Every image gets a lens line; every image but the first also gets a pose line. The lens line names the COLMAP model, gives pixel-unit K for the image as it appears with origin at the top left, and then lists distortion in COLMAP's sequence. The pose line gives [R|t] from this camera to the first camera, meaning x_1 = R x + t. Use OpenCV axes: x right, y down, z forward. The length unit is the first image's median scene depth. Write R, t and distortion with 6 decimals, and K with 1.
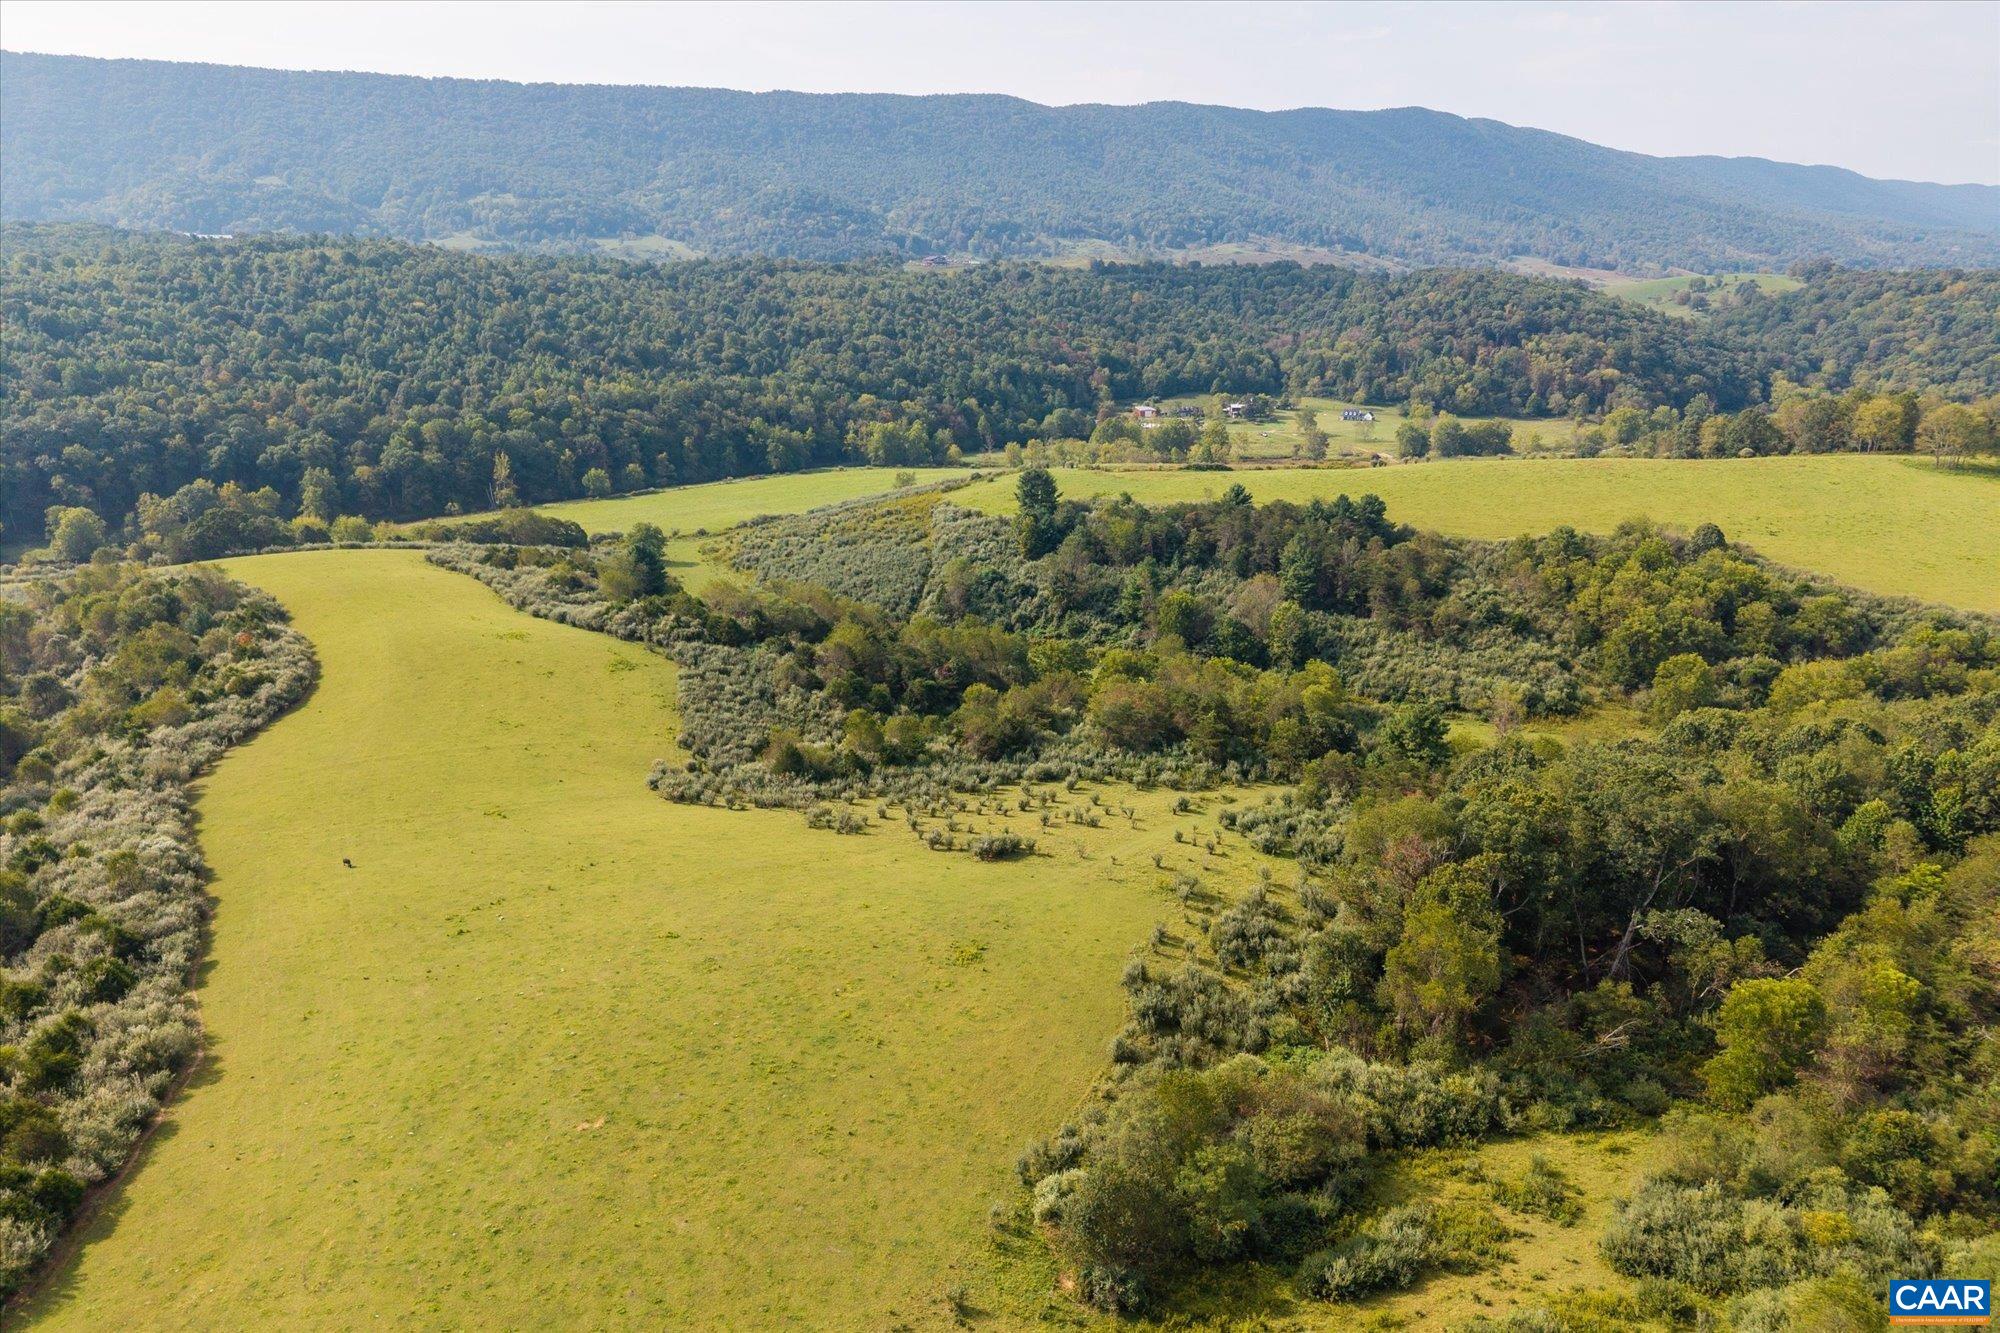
lens RADIAL K [[1342.7, 0, 996.8], [0, 1342.7, 680.2], [0, 0, 1]] dist [0.025062, -0.019032]
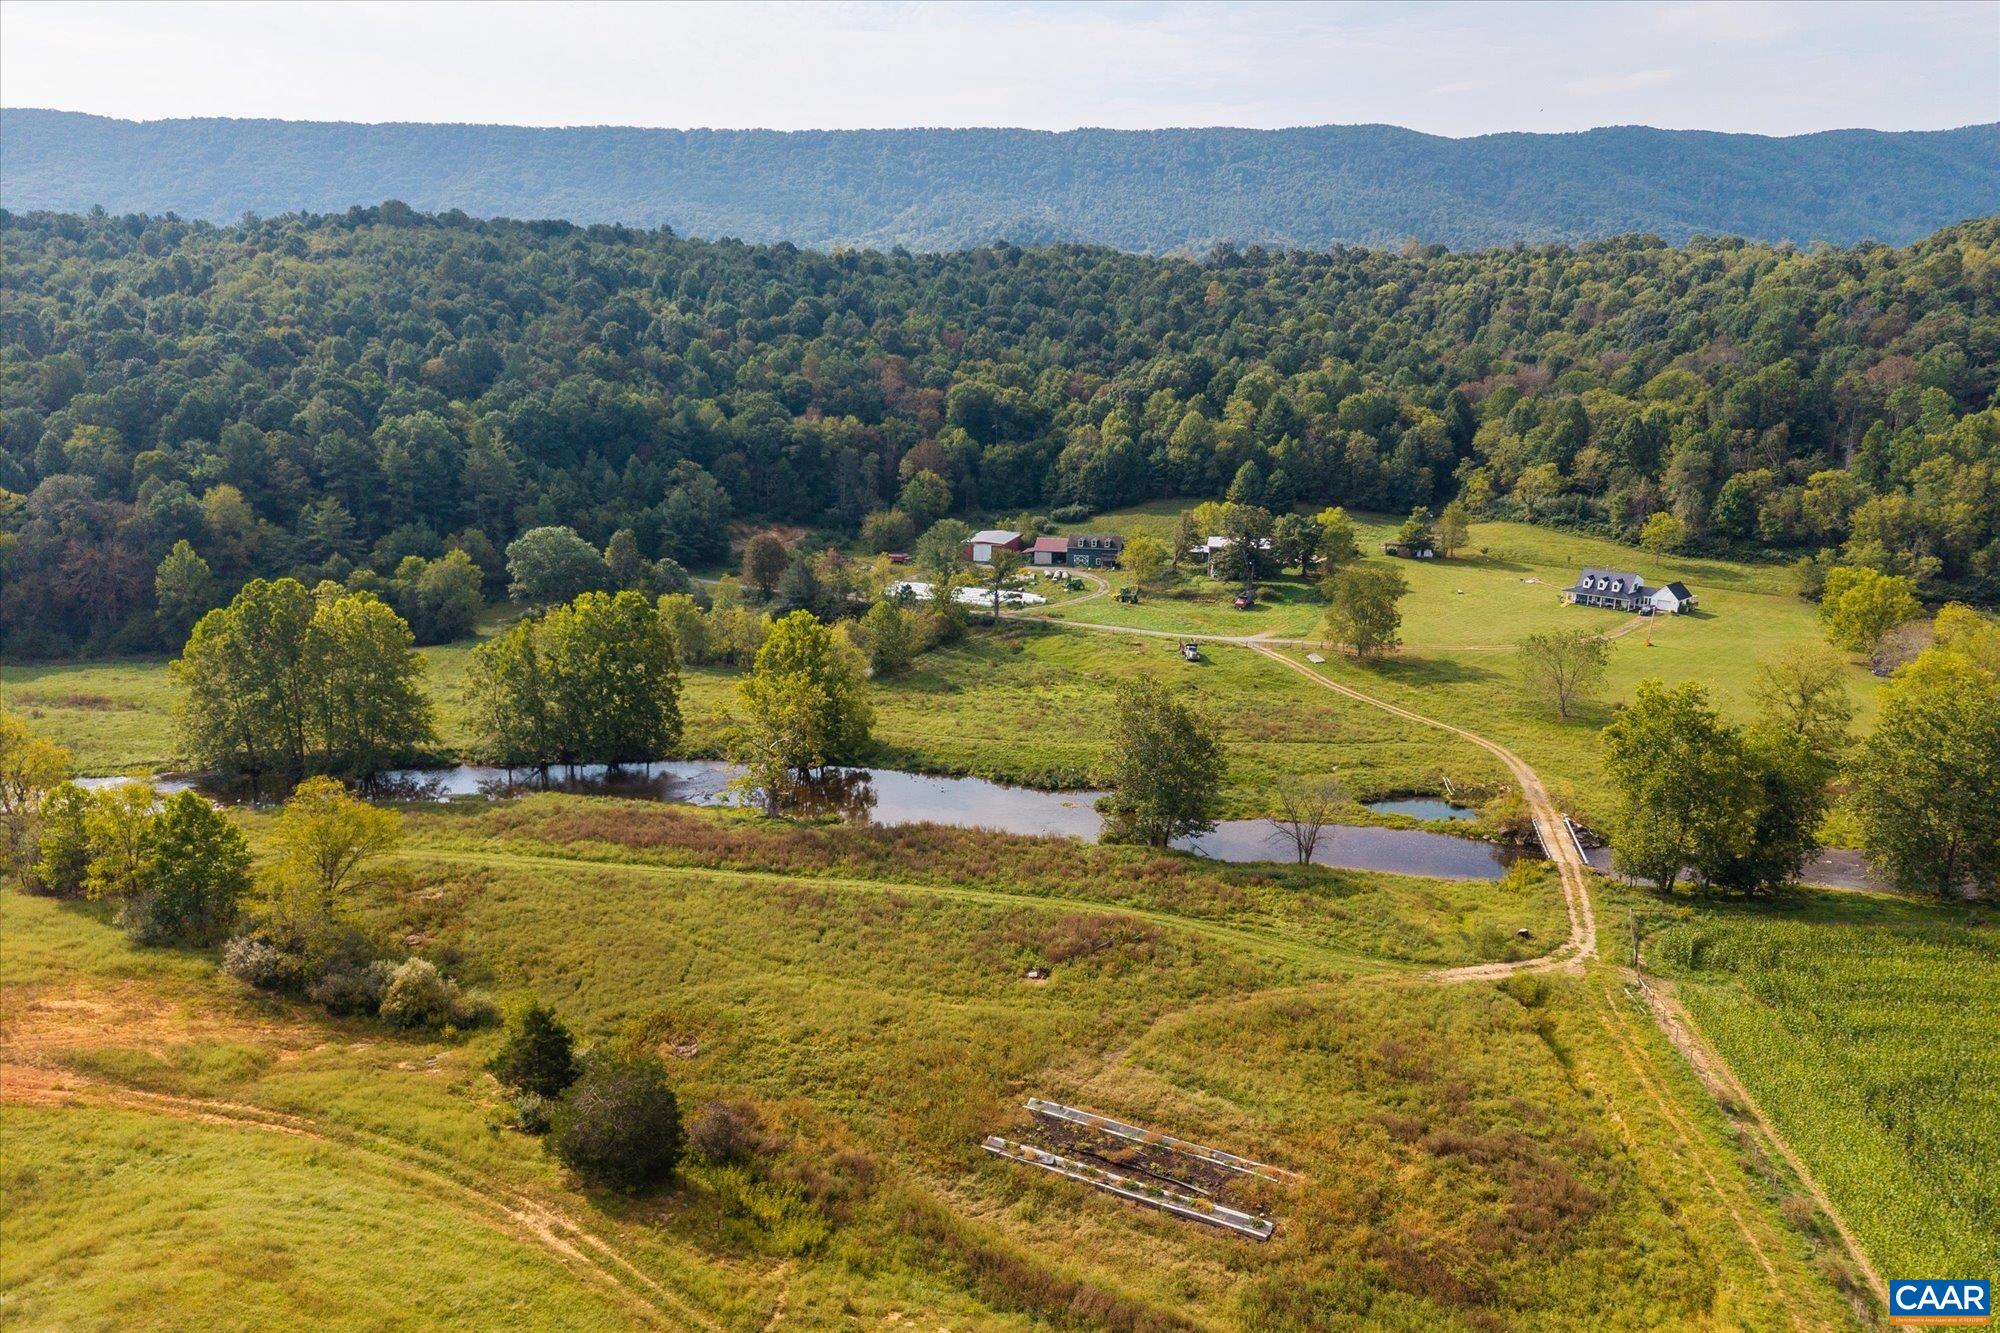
lens RADIAL K [[1342.7, 0, 996.8], [0, 1342.7, 680.2], [0, 0, 1]] dist [0.025062, -0.019032]
pose [[0.941962, 0.075766, -0.327059, 0.262466], [-0.099417, 0.993458, -0.056186, -0.163950], [0.320662, 0.085440, 0.943332, 0.756120]]
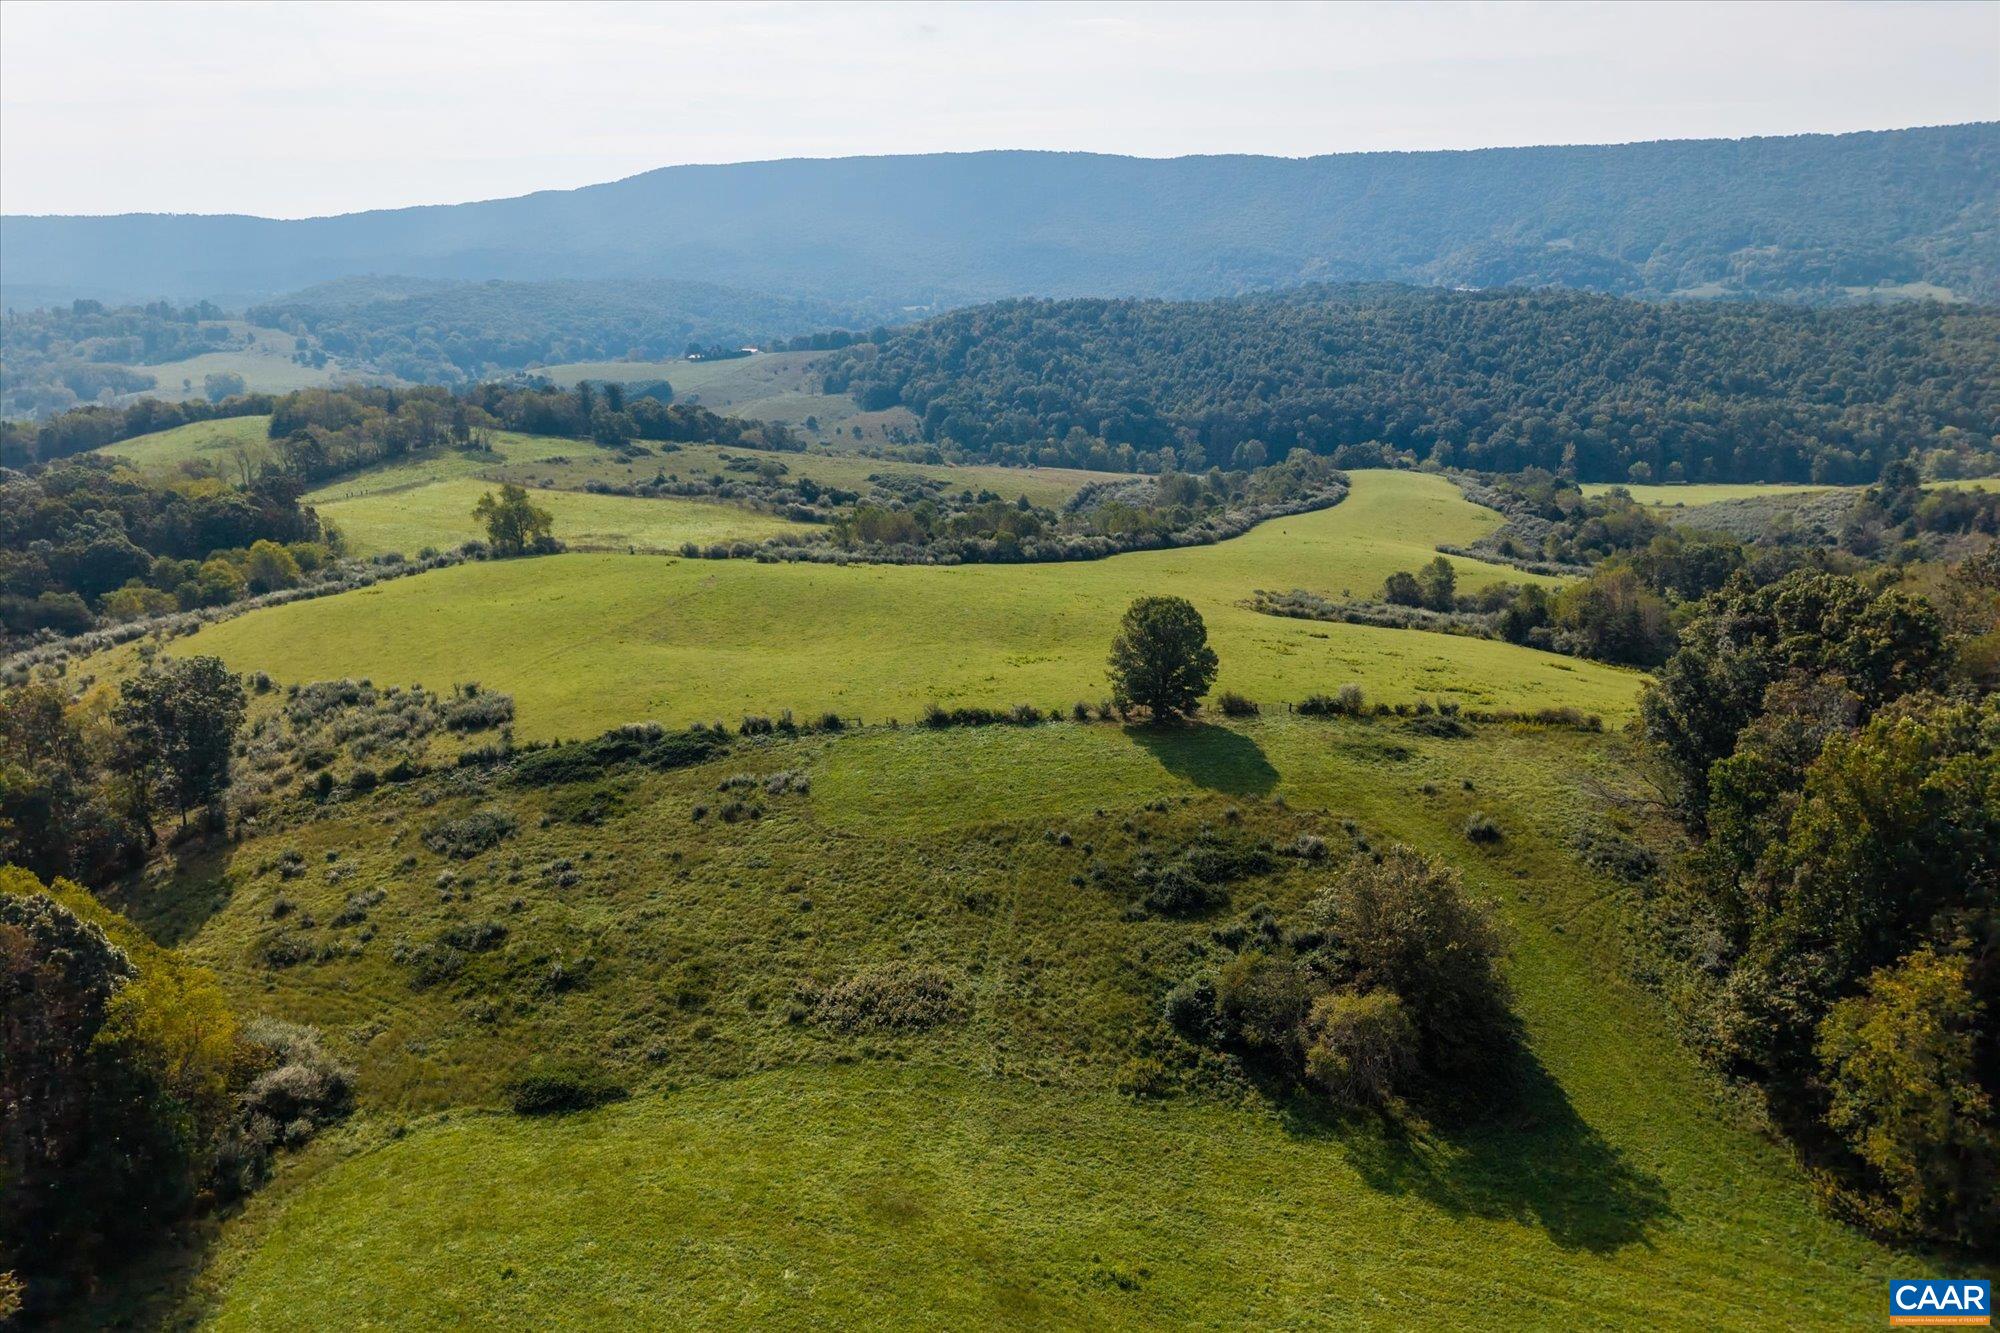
lens RADIAL K [[1342.7, 0, 996.8], [0, 1342.7, 680.2], [0, 0, 1]] dist [0.025062, -0.019032]
pose [[0.637940, 0.205593, -0.742135, 0.248364], [-0.231038, 0.970407, 0.070230, 0.079649], [0.734611, 0.126659, 0.666561, -0.241559]]
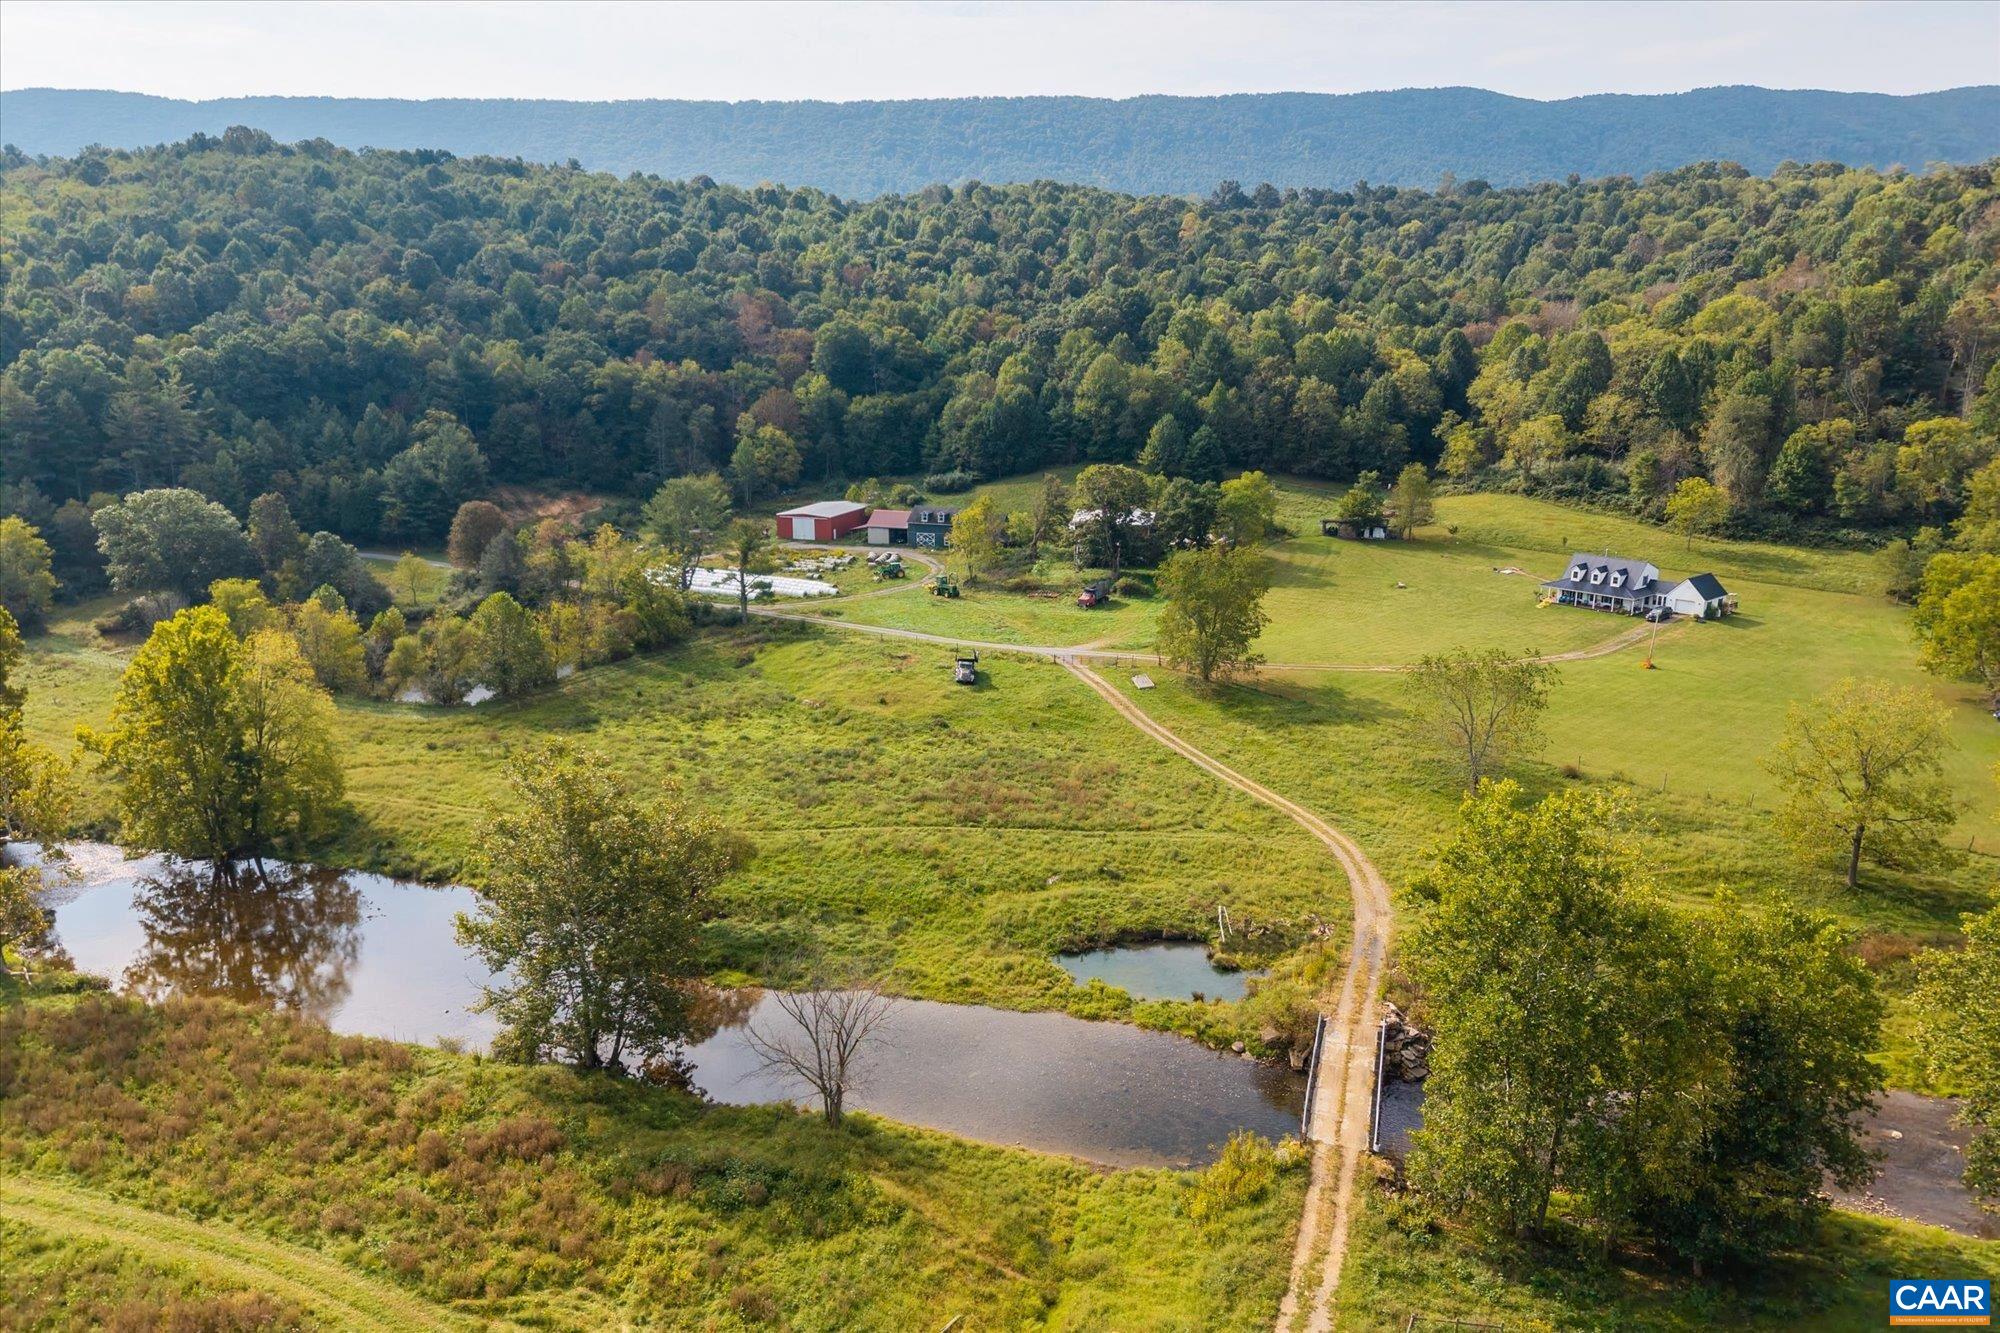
lens RADIAL K [[1342.7, 0, 996.8], [0, 1342.7, 680.2], [0, 0, 1]] dist [0.025062, -0.019032]
pose [[0.919459, 0.090949, -0.382522, 0.287556], [-0.114942, 0.992555, -0.040290, -0.181365], [0.376009, 0.081013, 0.923068, 0.860064]]
